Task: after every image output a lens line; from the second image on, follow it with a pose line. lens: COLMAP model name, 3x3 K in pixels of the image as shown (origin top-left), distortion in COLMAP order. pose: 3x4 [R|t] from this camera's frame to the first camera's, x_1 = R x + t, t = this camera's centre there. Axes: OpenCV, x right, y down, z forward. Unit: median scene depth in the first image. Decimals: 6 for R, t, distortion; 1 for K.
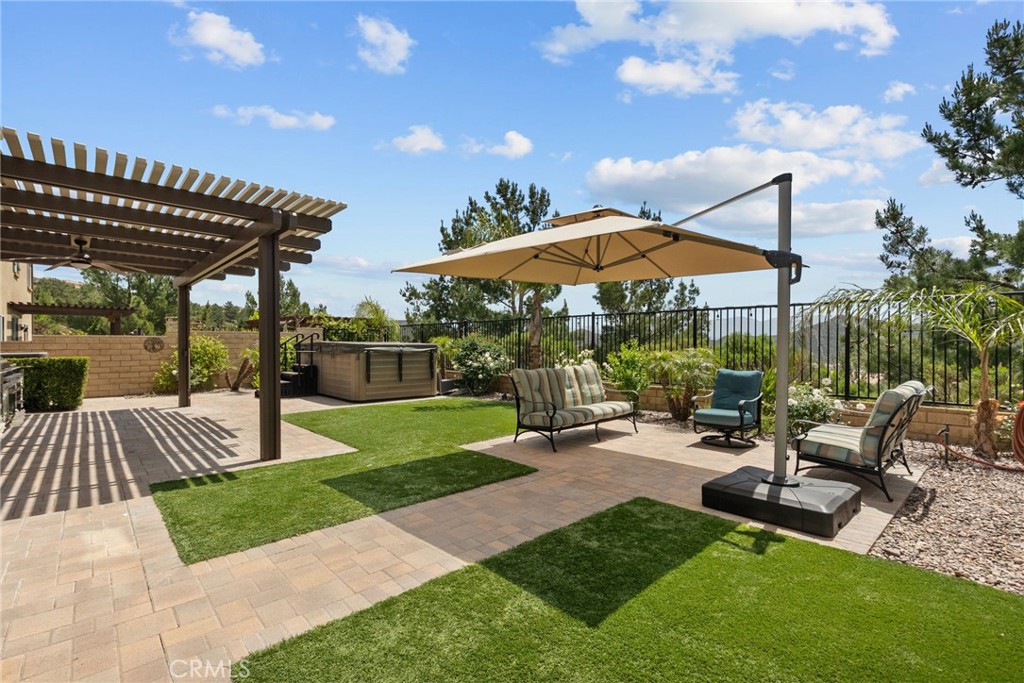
lens RADIAL K [[467.4, 0, 510.2], [0, 467.4, 341.8], [0, 0, 1]] dist [-0.000592, 0.001242]
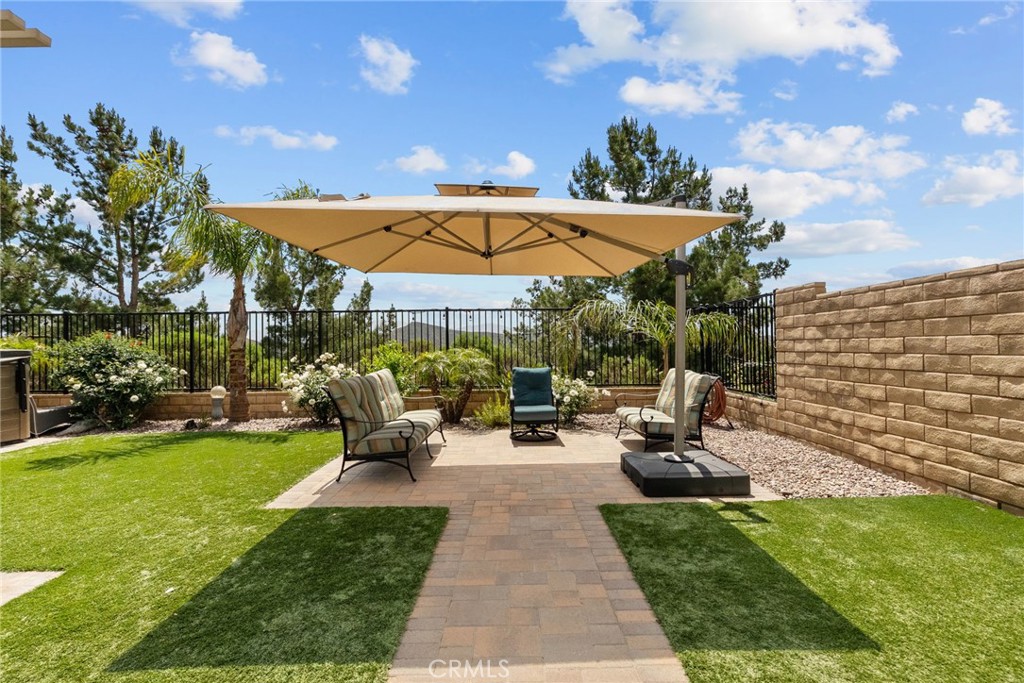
lens RADIAL K [[467.4, 0, 508.7], [0, 467.4, 340.3], [0, 0, 1]] dist [-0.000592, 0.001242]
pose [[0.673469, -0.000923, 0.739215, -0.113140], [0.008895, 0.999937, -0.006855, 0.001696], [-0.739162, 0.011192, 0.673435, 0.106151]]
